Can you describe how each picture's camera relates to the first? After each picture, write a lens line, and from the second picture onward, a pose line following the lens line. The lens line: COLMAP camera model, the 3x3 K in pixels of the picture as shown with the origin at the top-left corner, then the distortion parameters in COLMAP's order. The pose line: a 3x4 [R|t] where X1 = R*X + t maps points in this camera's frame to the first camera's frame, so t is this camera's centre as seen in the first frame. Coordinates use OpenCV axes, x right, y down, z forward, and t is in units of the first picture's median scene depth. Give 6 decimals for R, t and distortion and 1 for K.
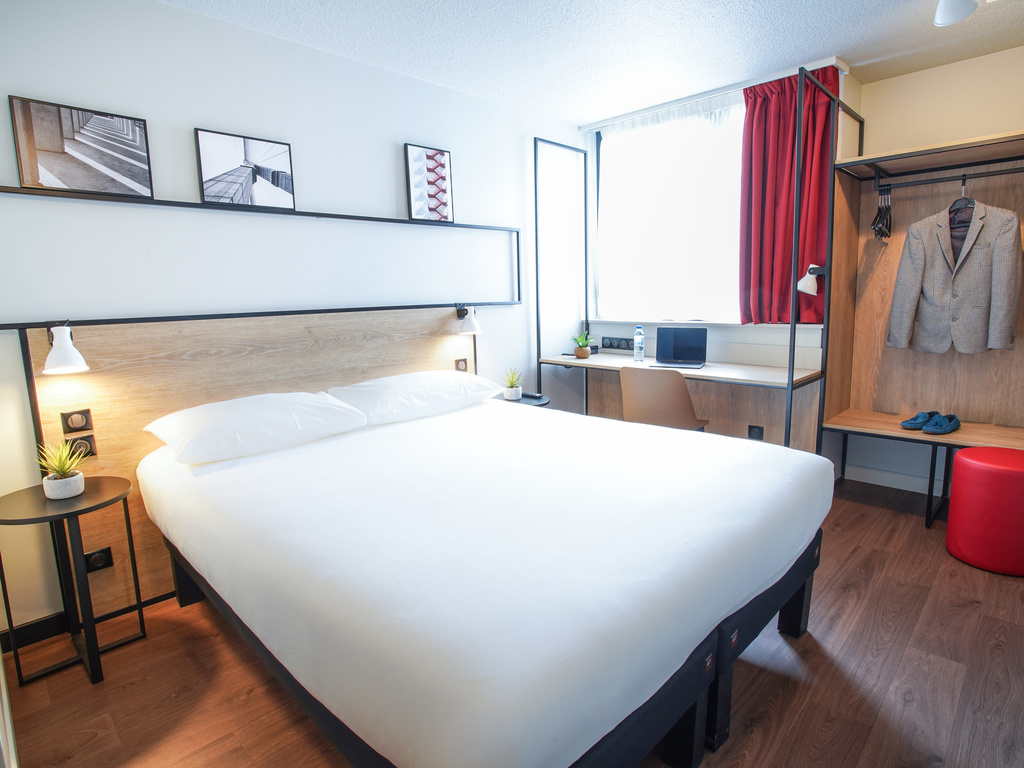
lens RADIAL K [[556.5, 0, 530.7], [0, 556.5, 375.1], [0, 0, 1]] dist [-0.050405, 0.006488]
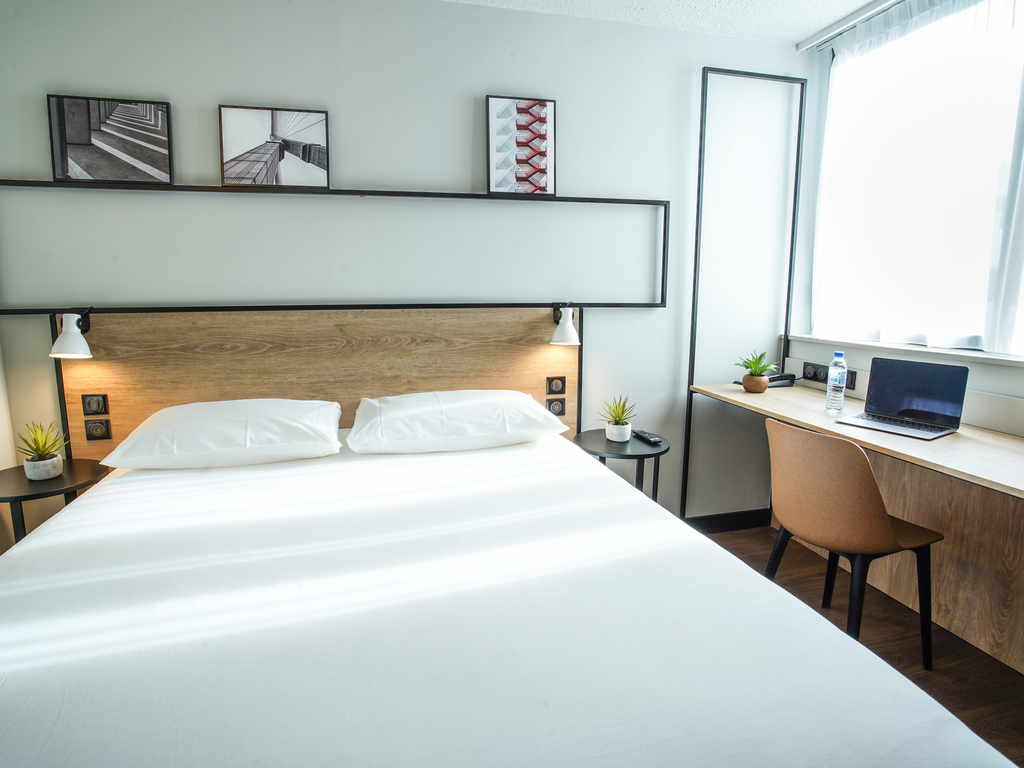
lens RADIAL K [[556.5, 0, 507.5], [0, 556.5, 379.7], [0, 0, 1]] dist [-0.050405, 0.006488]
pose [[0.835073, 0.105071, -0.540012, 0.299776], [-0.098141, 0.994299, 0.041697, -0.065654], [0.541314, 0.018177, 0.840624, 0.429115]]
